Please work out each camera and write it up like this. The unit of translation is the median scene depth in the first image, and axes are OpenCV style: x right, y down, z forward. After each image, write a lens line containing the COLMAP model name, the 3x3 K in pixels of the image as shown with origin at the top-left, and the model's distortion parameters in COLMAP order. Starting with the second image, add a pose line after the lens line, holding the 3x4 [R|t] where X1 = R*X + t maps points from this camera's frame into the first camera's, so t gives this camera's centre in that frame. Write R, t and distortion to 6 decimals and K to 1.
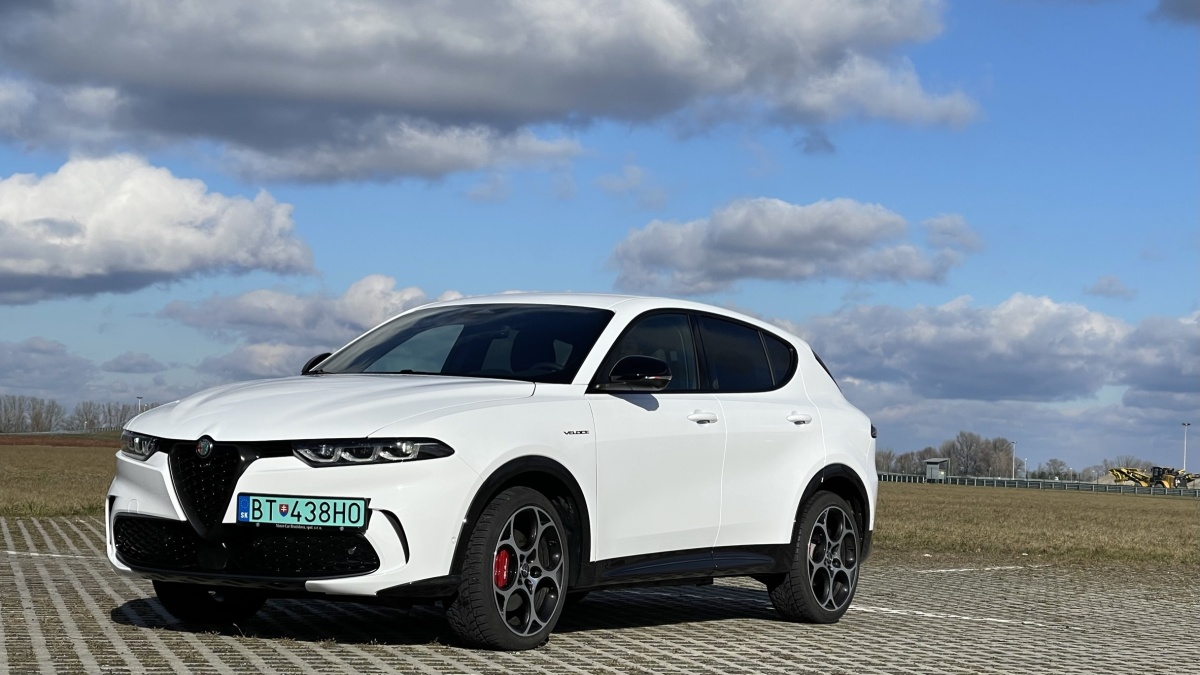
lens RADIAL K [[2194.0, 0, 592.0], [0, 2194.0, 335.4], [0, 0, 1]] dist [0.173278, 0.281919]
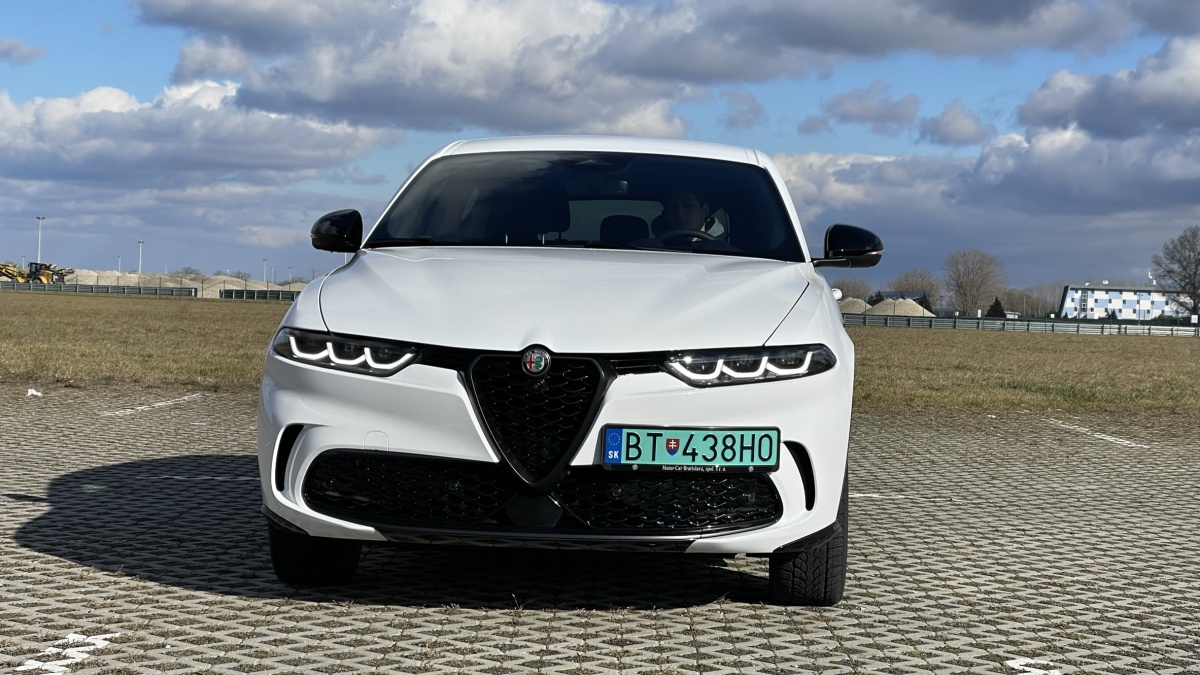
lens RADIAL K [[2194.0, 0, 592.0], [0, 2194.0, 335.4], [0, 0, 1]] dist [0.173278, 0.281919]
pose [[0.874721, -0.021402, 0.484155, -0.508907], [-0.023882, 0.995907, 0.087172, -0.020732], [-0.484039, -0.087814, 0.870629, 0.370940]]
